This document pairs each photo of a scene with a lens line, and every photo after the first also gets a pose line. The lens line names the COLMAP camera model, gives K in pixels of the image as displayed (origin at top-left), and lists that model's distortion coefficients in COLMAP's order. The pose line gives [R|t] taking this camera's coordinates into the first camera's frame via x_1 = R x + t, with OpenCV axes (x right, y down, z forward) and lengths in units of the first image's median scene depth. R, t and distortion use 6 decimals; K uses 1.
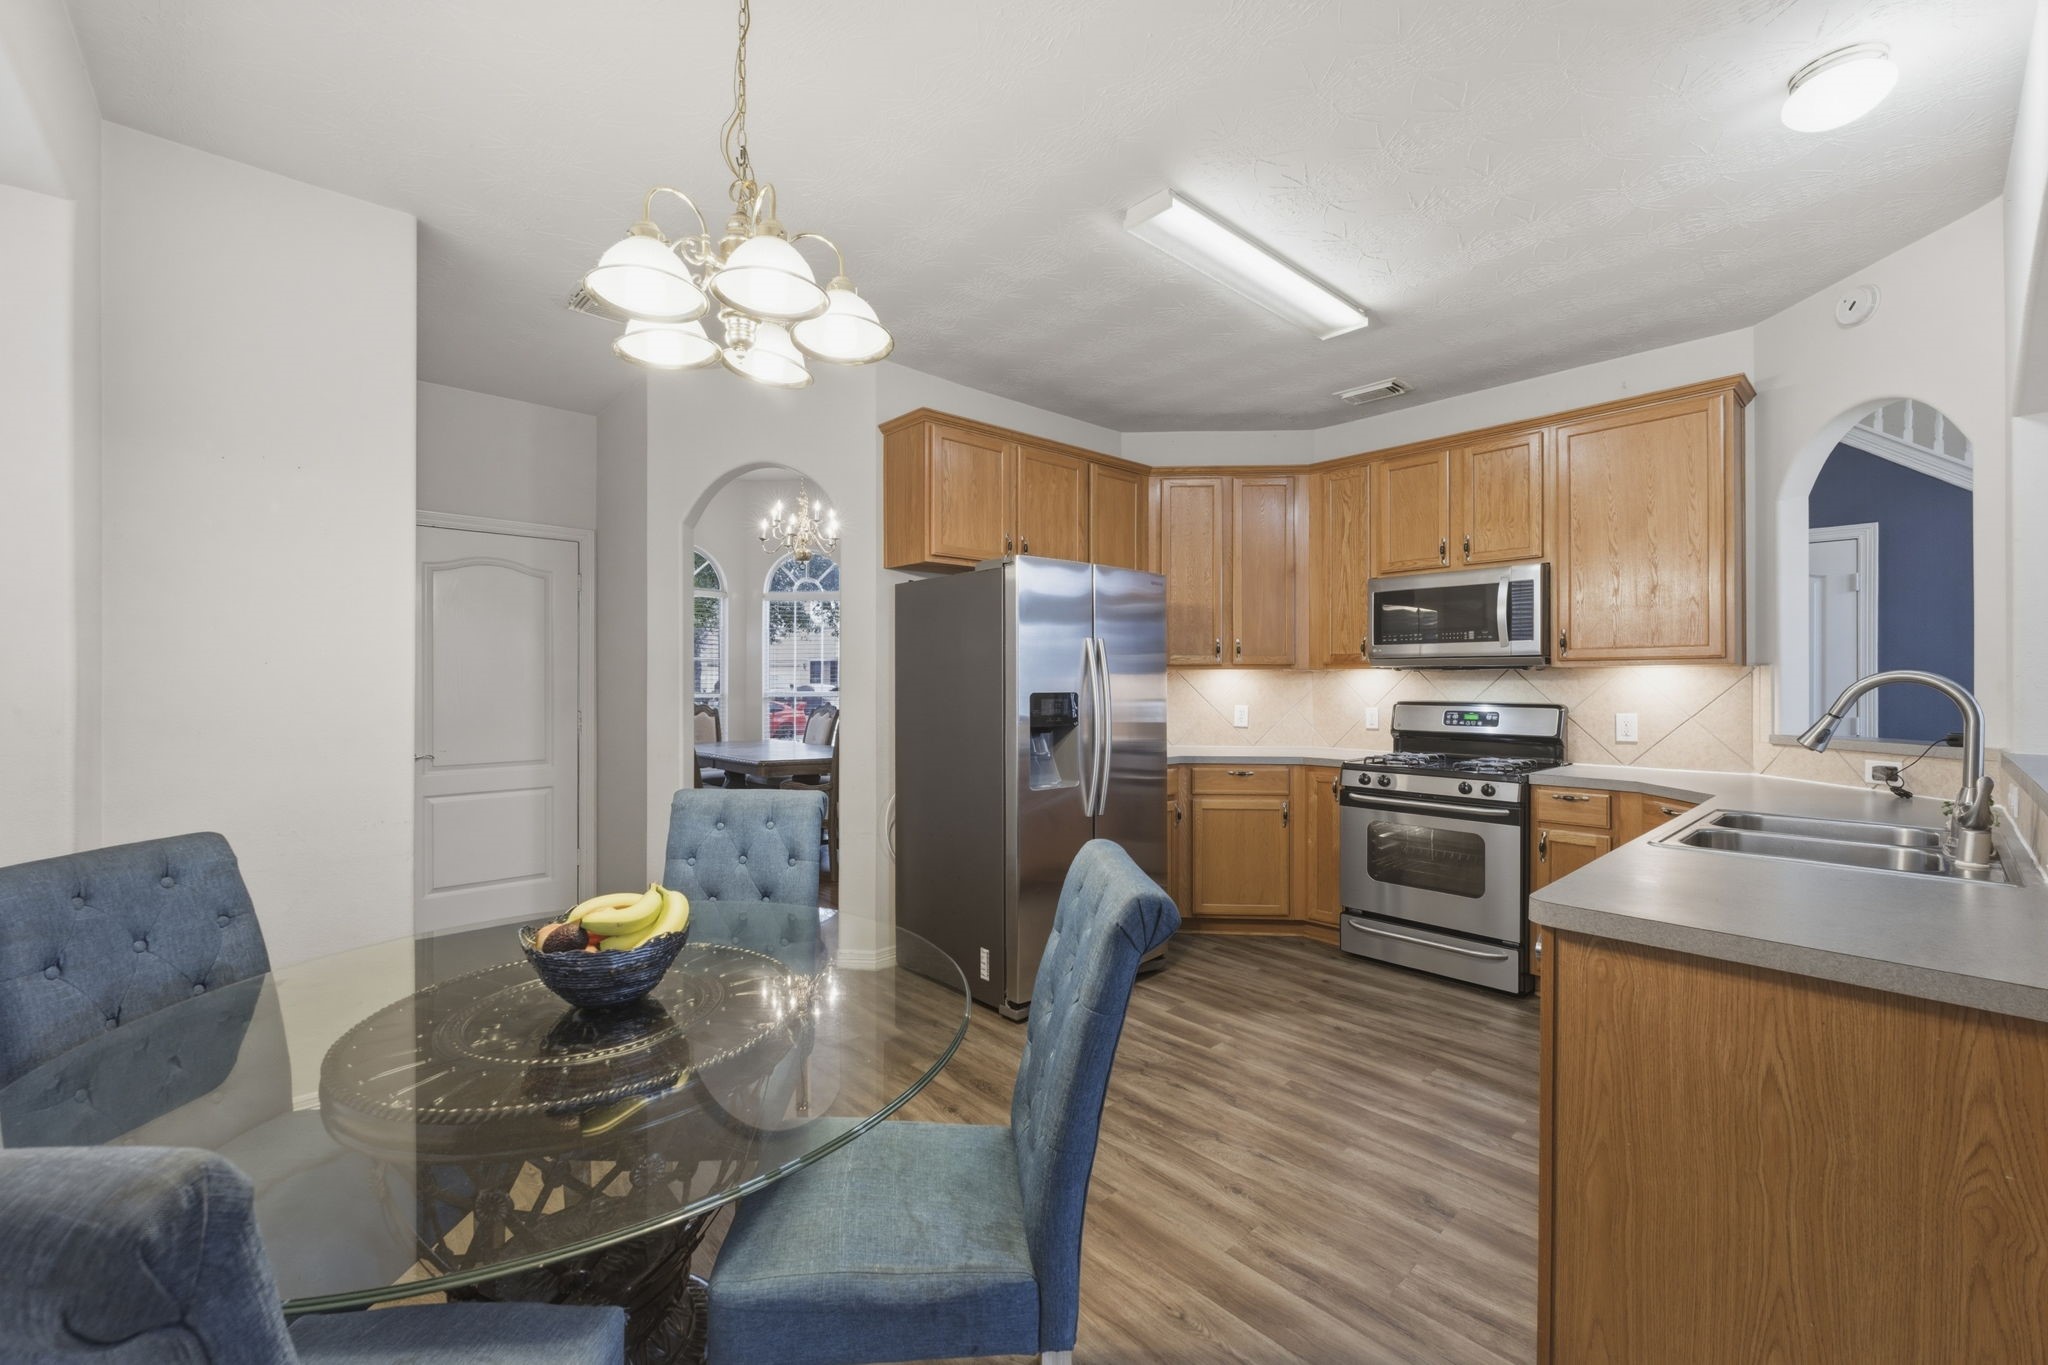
lens RADIAL K [[841.4, 0, 1012.5], [0, 841.4, 680.7], [0, 0, 1]] dist [-0.002351, 0.000173]
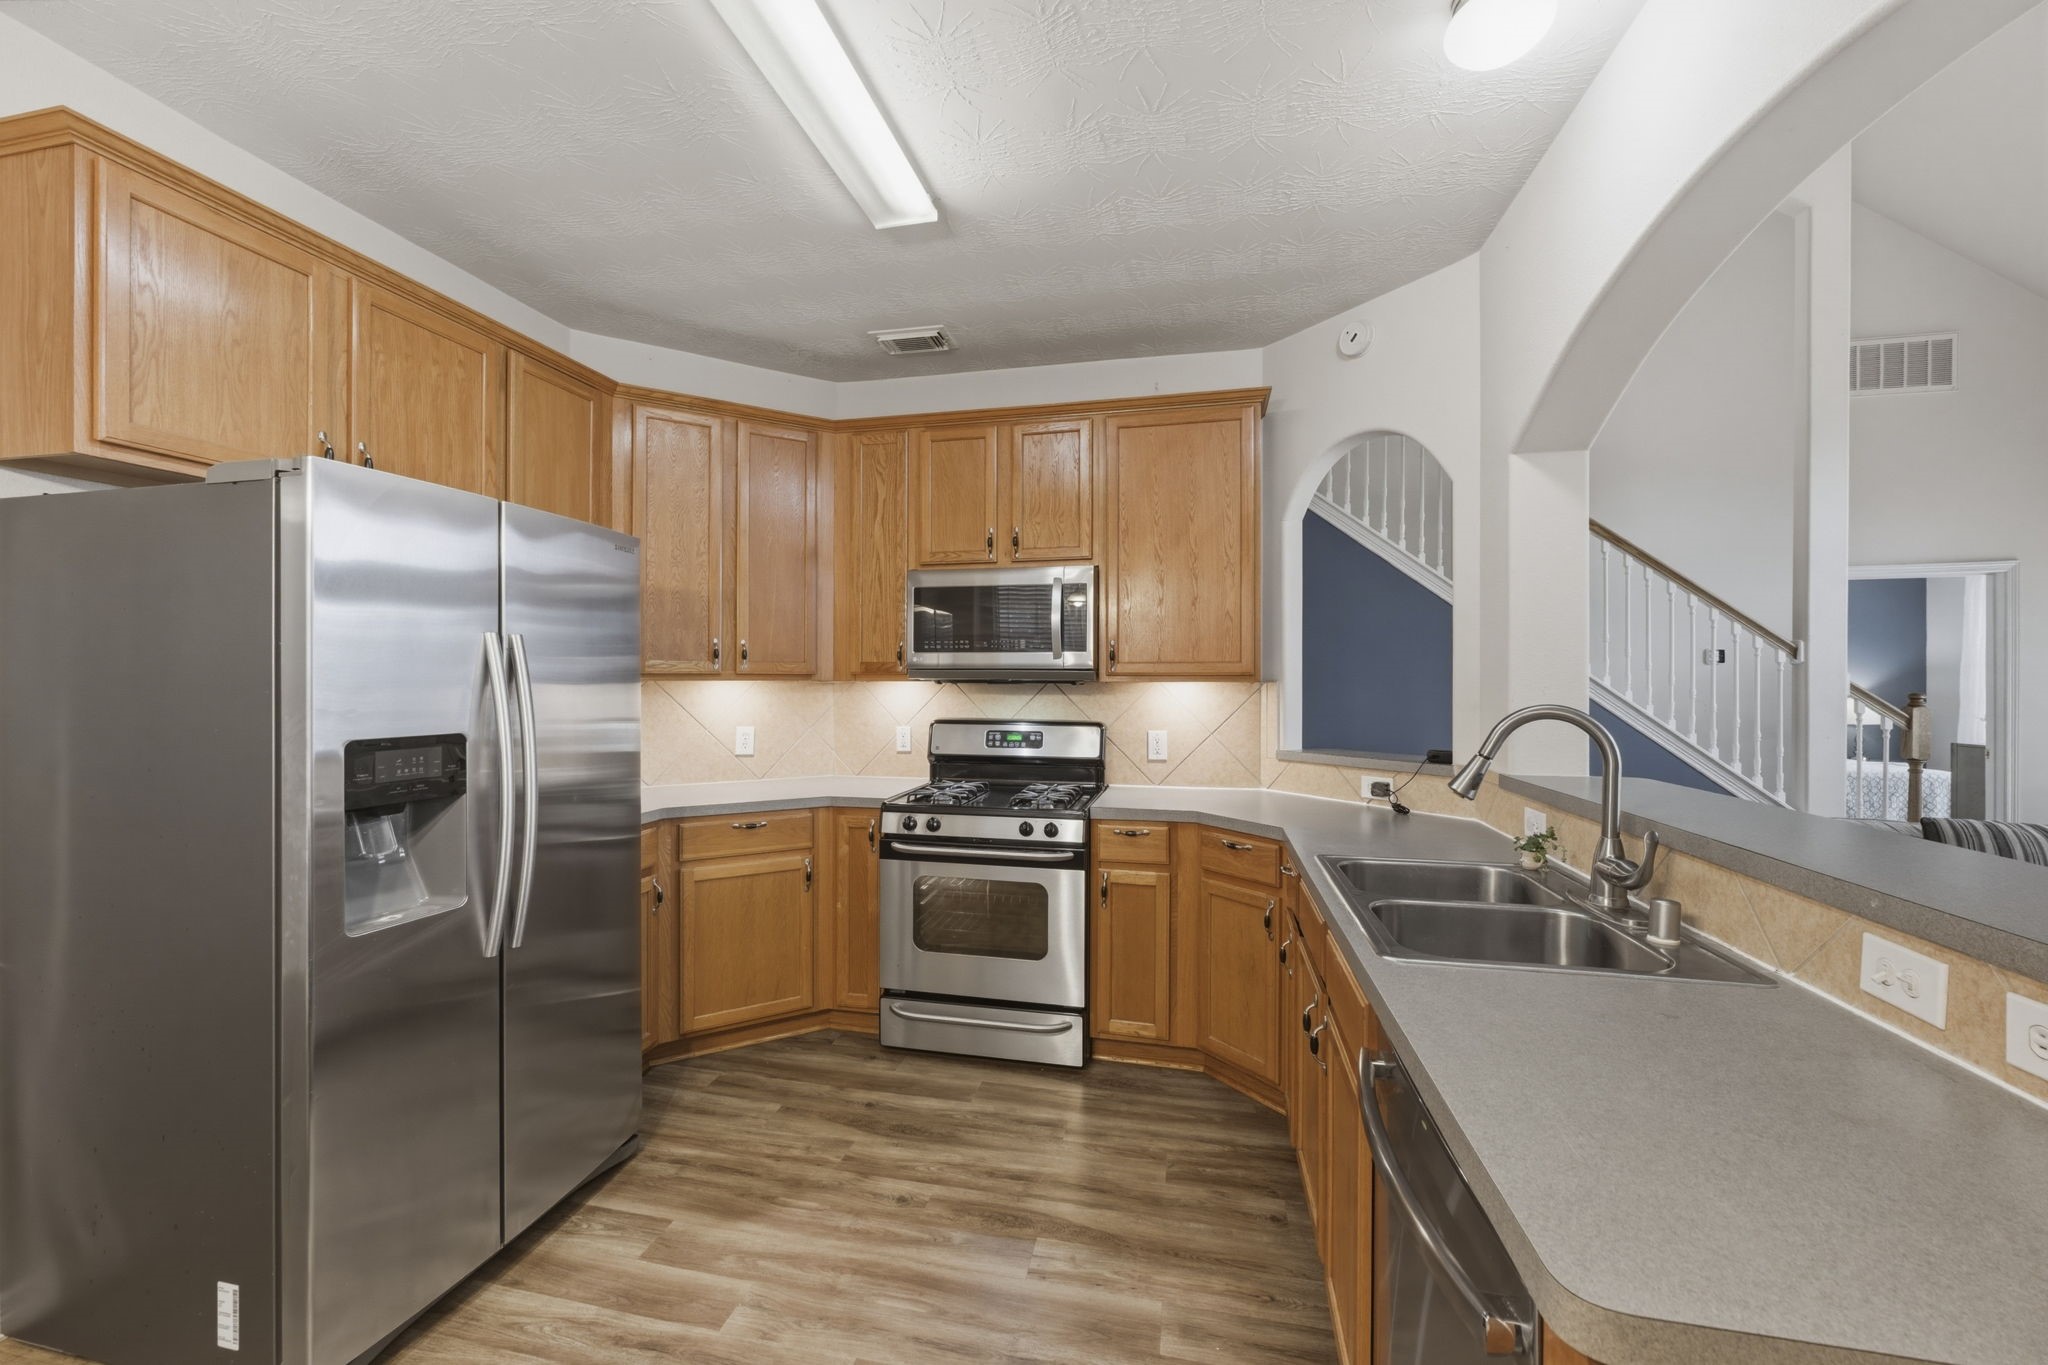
lens RADIAL K [[841.4, 0, 1008.9], [0, 841.4, 682.2], [0, 0, 1]] dist [-0.002351, 0.000173]
pose [[0.826648, 0.001865, 0.562716, 0.053937], [-0.004443, 0.999985, 0.003214, -0.018751], [-0.562702, -0.005157, 0.826644, 0.309349]]
